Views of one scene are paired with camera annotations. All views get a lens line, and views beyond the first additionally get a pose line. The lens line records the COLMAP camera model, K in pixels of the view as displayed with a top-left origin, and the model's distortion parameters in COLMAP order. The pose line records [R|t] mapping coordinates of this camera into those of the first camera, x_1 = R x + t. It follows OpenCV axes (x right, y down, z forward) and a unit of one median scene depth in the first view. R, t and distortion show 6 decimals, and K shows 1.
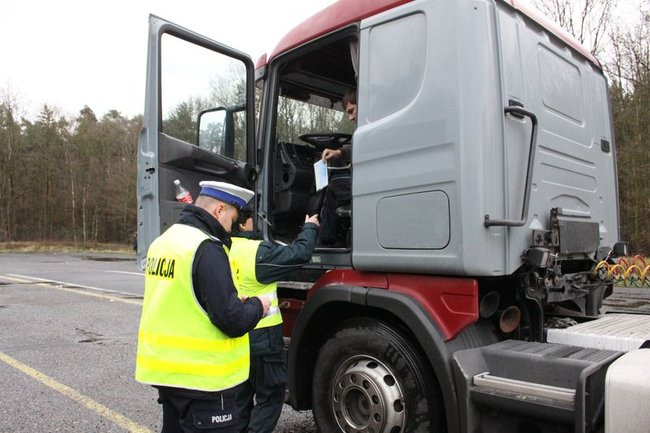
lens RADIAL K [[1386.1, 0, 325.0], [0, 1386.1, 216.5], [0, 0, 1]] dist [0.004085, 0.421744]
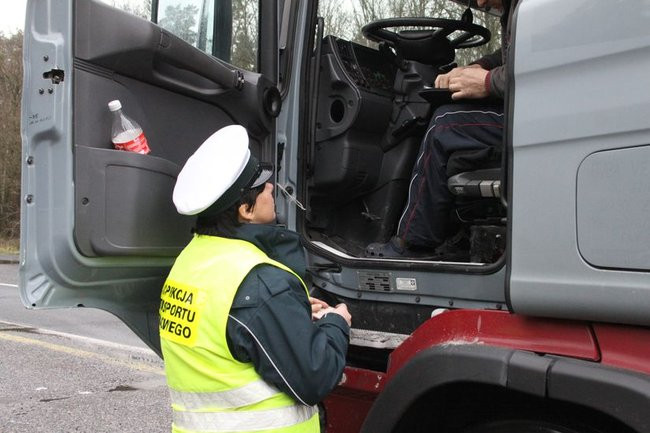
lens RADIAL K [[1386.1, 0, 325.0], [0, 1386.1, 216.5], [0, 0, 1]] dist [0.004085, 0.421744]
pose [[0.996730, 0.021374, 0.077922, -0.072935], [-0.021946, 0.999738, 0.006484, 0.005799], [-0.077763, -0.008173, 0.996938, 0.550910]]
